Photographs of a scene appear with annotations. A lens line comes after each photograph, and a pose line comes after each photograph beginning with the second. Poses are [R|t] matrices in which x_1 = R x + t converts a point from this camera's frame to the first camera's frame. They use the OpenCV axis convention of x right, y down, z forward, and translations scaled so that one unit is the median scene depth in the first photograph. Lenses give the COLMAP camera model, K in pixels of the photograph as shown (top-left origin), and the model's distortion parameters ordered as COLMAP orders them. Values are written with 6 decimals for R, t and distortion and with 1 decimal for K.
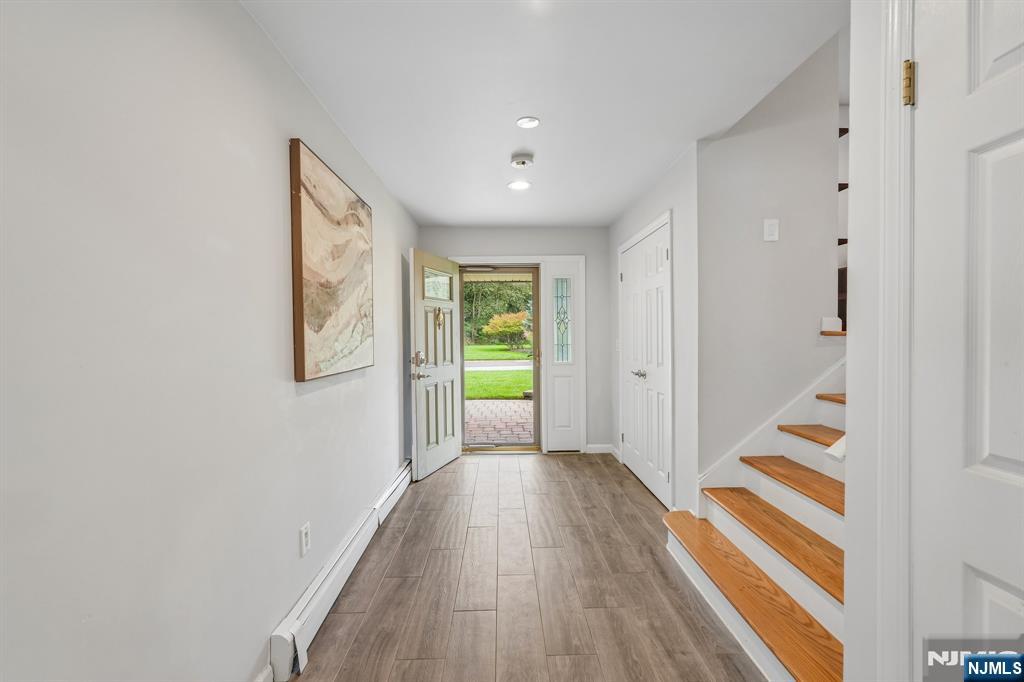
lens RADIAL K [[451.1, 0, 513.5], [0, 451.1, 339.1], [0, 0, 1]] dist [-0.000603, -0.000080]
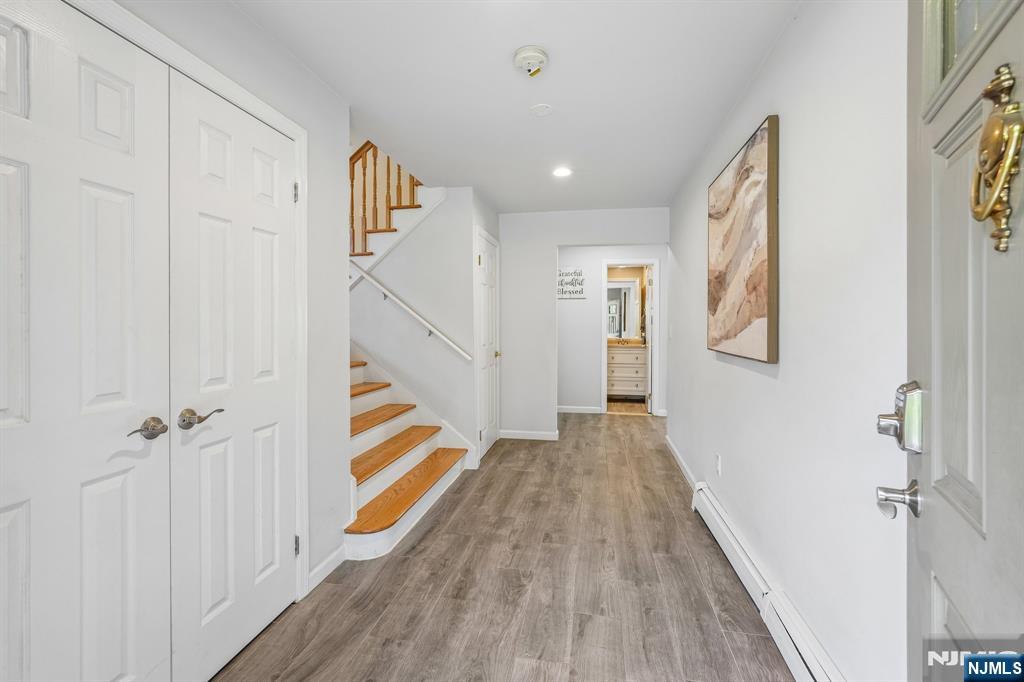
lens RADIAL K [[451.1, 0, 515.5], [0, 451.1, 331.2], [0, 0, 1]] dist [-0.000603, -0.000080]
pose [[-0.980135, 0.004226, 0.198286, -0.101795], [0.009776, 0.999587, 0.027019, -0.007858], [-0.198090, 0.028420, -0.979772, 1.991246]]
